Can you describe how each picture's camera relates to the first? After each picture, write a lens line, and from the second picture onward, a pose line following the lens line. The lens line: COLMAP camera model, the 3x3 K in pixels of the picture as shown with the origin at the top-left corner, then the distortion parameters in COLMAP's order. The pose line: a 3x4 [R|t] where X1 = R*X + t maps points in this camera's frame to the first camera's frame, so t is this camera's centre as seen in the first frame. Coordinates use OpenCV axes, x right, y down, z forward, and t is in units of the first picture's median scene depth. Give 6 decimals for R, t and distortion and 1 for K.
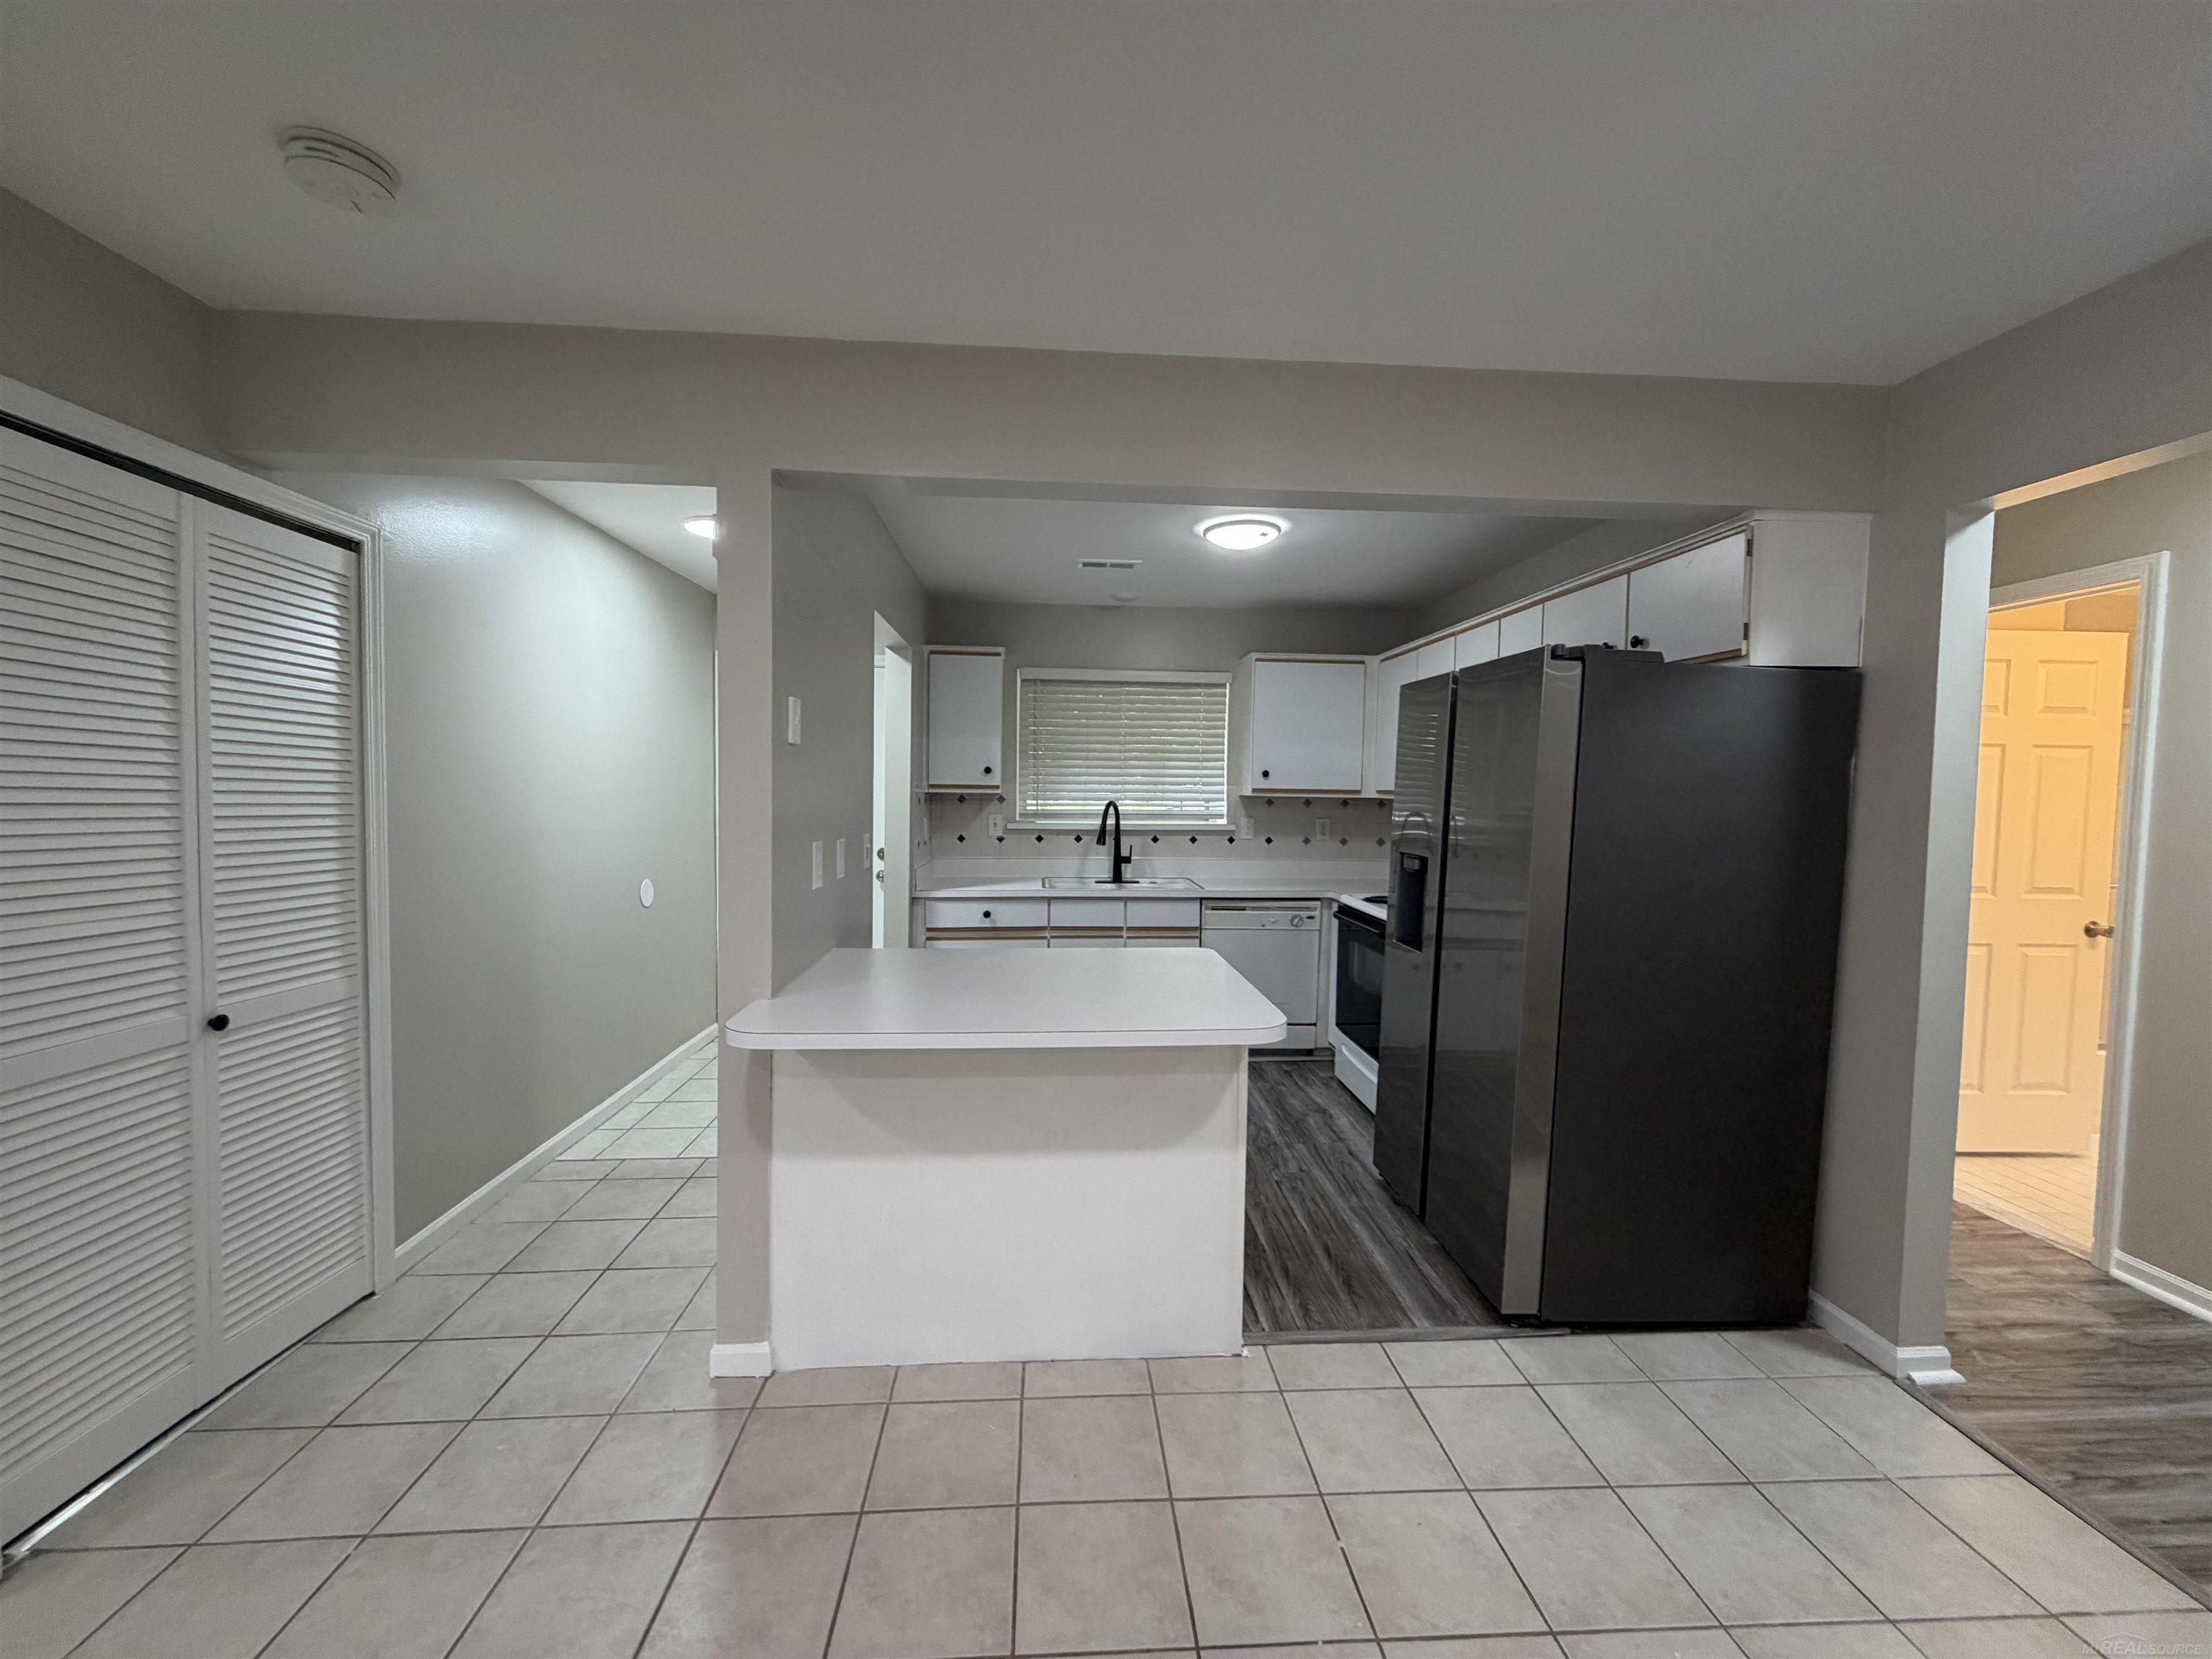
lens RADIAL K [[884.9, 0, 1106.0], [0, 884.9, 829.5], [0, 0, 1]] dist [0.000103, -0.000187]
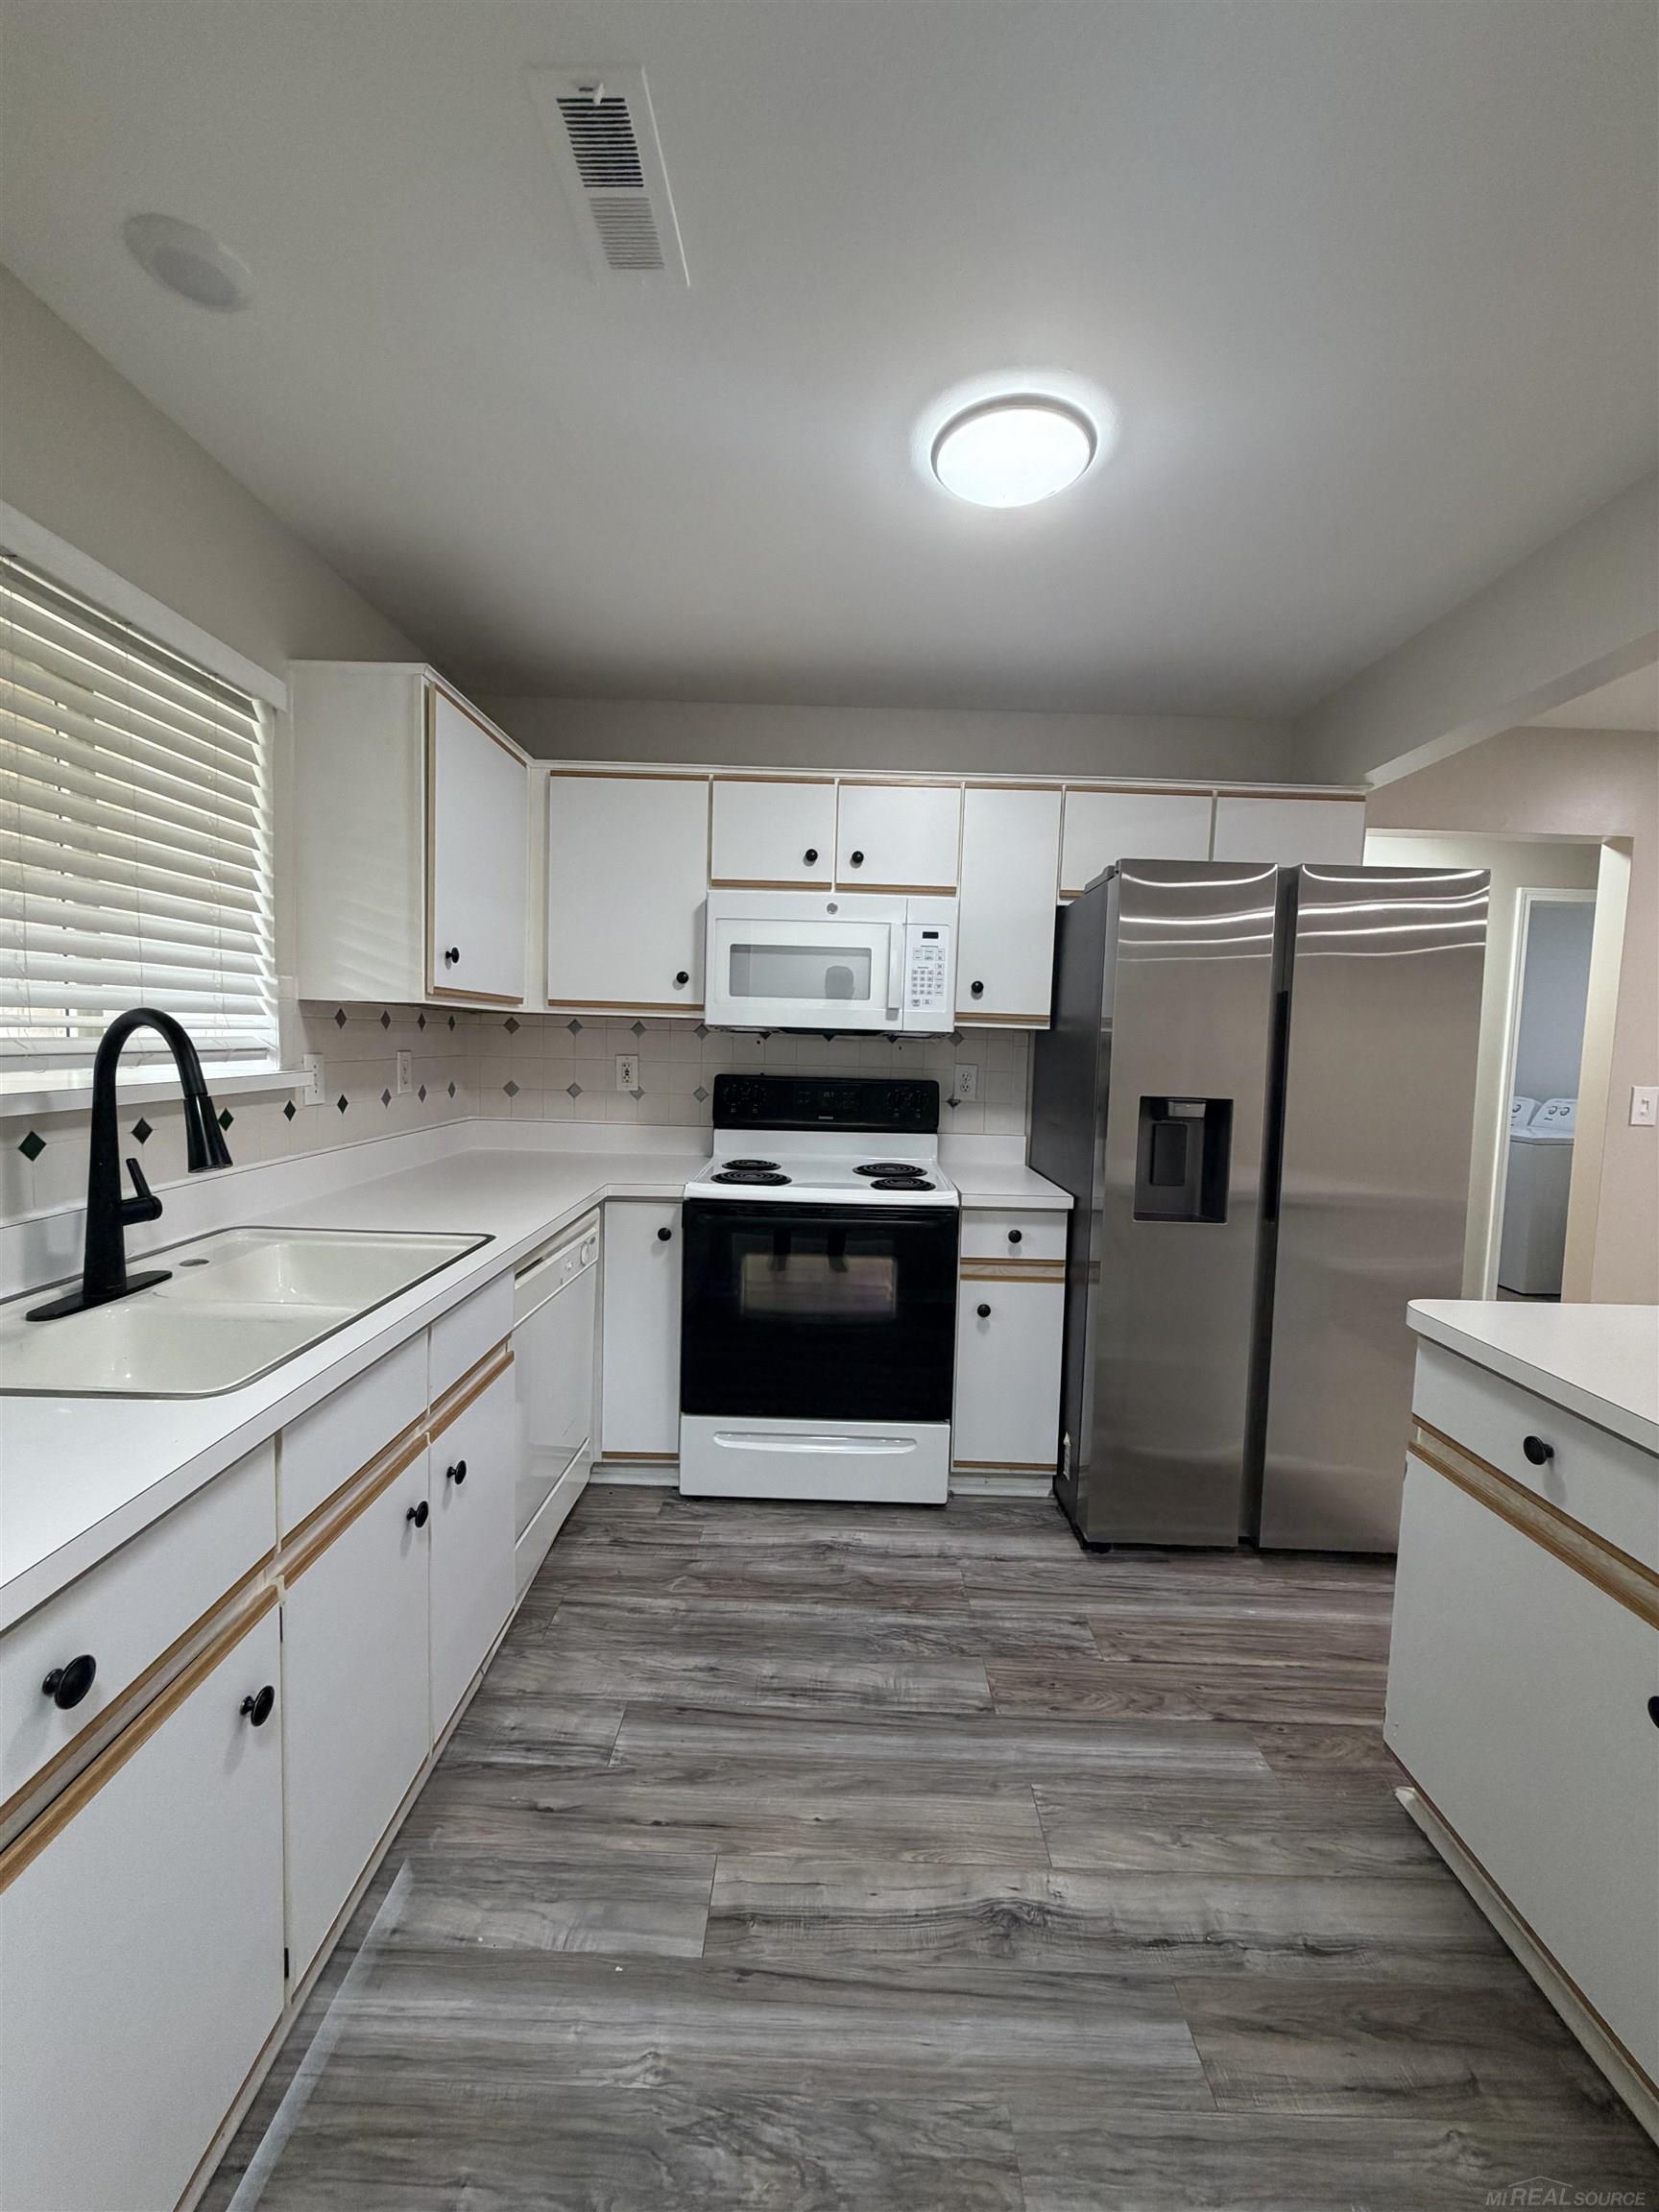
lens RADIAL K [[884.9, 0, 829.5], [0, 884.9, 1106.0], [0, 0, 1]] dist [0.000103, -0.000187]
pose [[0.061444, -0.090590, 0.993991, -0.294313], [0.003891, 0.995887, 0.090523, -0.031300], [-0.998103, -0.001694, 0.061544, 0.870853]]
